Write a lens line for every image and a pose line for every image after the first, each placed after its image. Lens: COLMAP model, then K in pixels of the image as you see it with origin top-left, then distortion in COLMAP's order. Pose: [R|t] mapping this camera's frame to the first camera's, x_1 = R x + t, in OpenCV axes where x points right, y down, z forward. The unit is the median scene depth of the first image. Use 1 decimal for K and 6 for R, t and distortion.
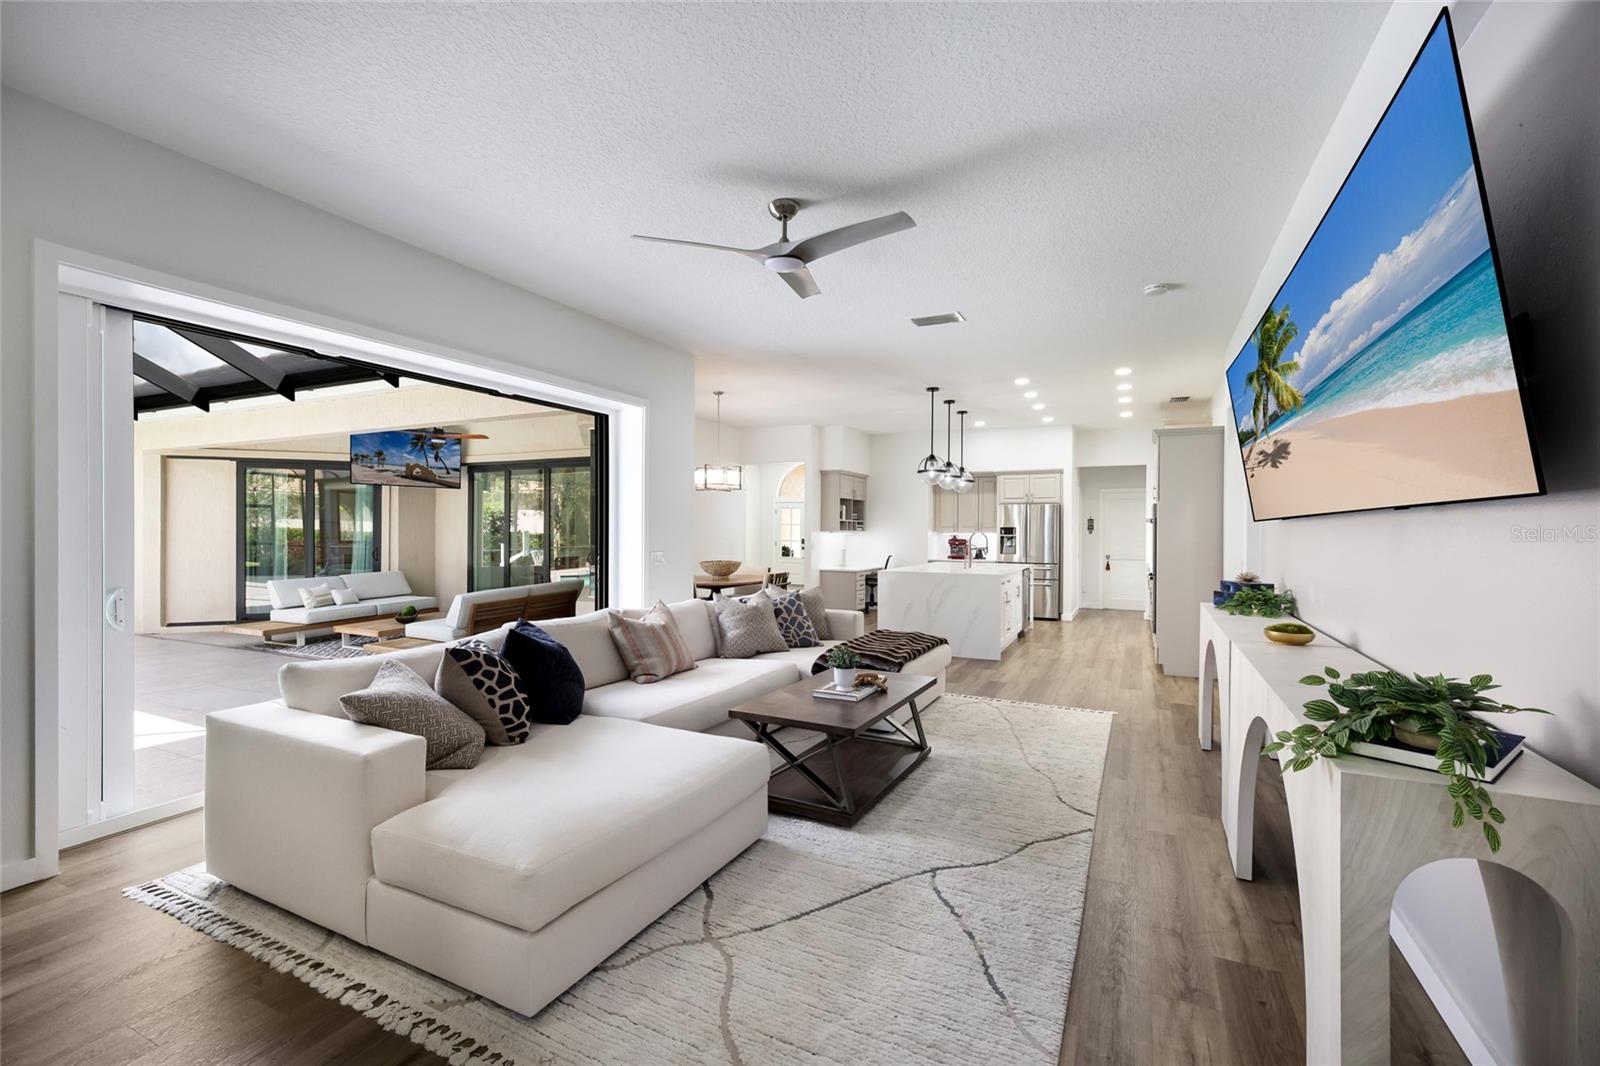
lens RADIAL K [[690.4, 0, 796.7], [0, 690.4, 539.3], [0, 0, 1]] dist [0.001518, 0.000031]
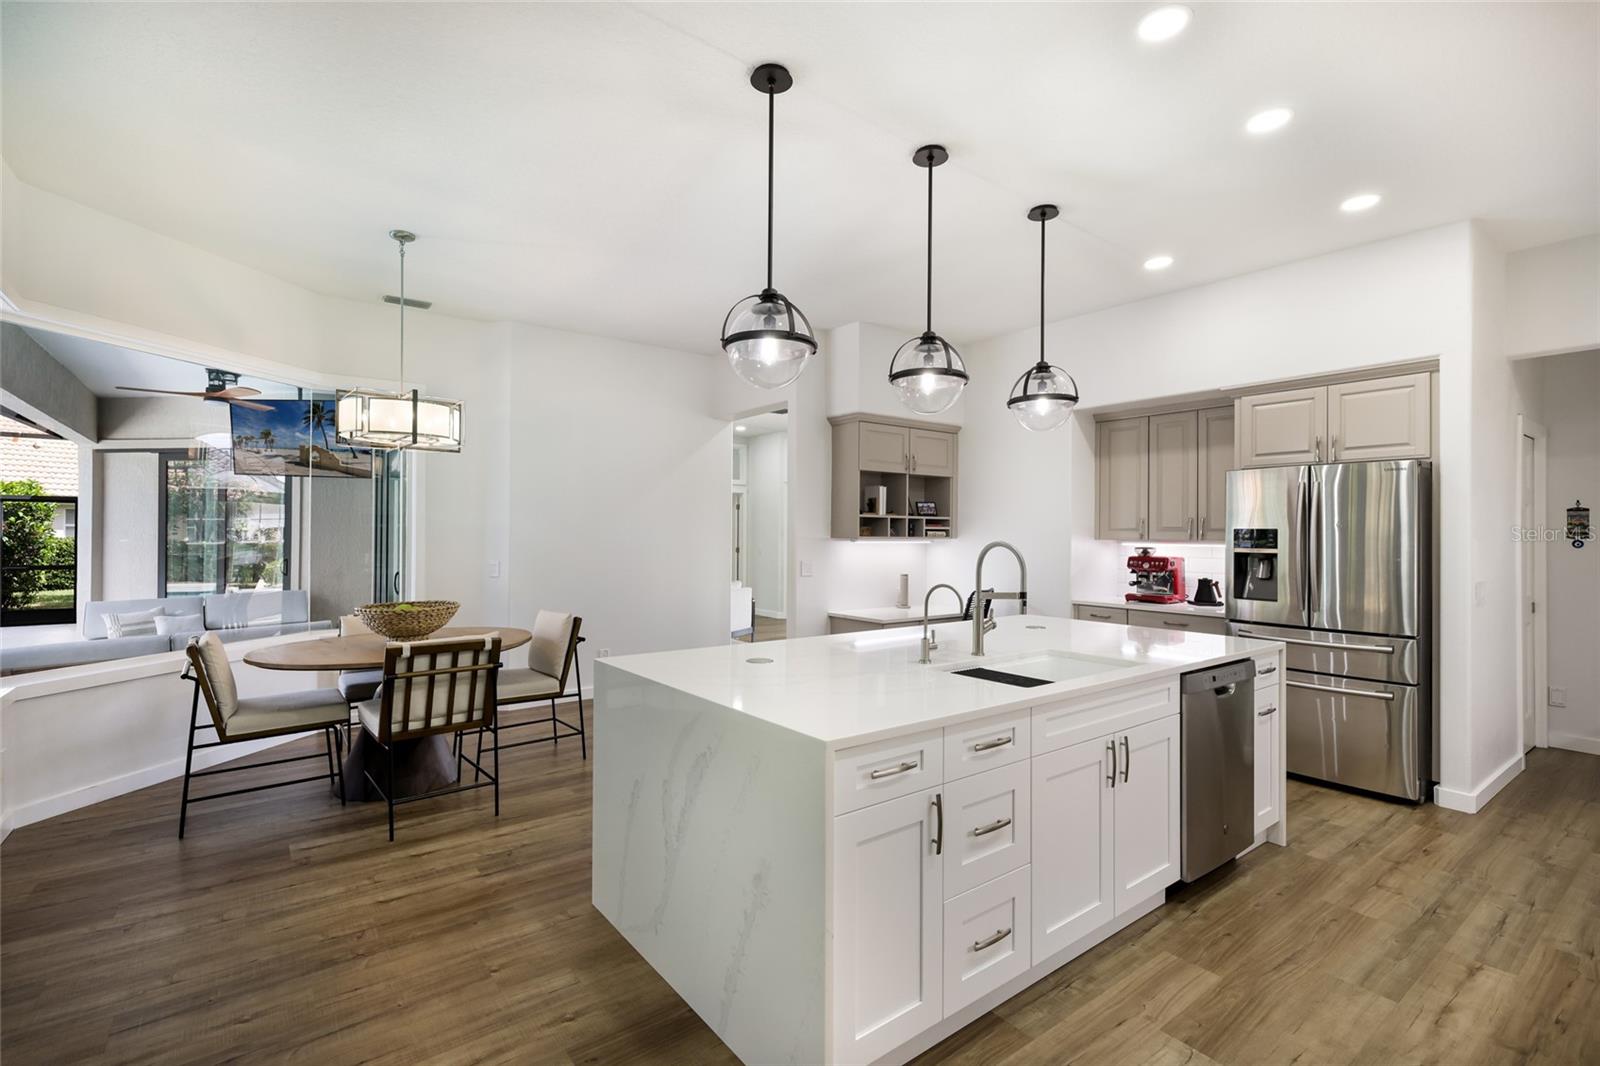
lens RADIAL K [[729.6, 0, 800.0], [0, 729.6, 533.0], [0, 0, 1]] dist [0.006133, 0.000495]
pose [[0.895395, -0.000934, -0.445272, 0.260881], [-0.006815, 0.999852, -0.015802, -0.007350], [0.445221, 0.017184, 0.895256, 0.530315]]
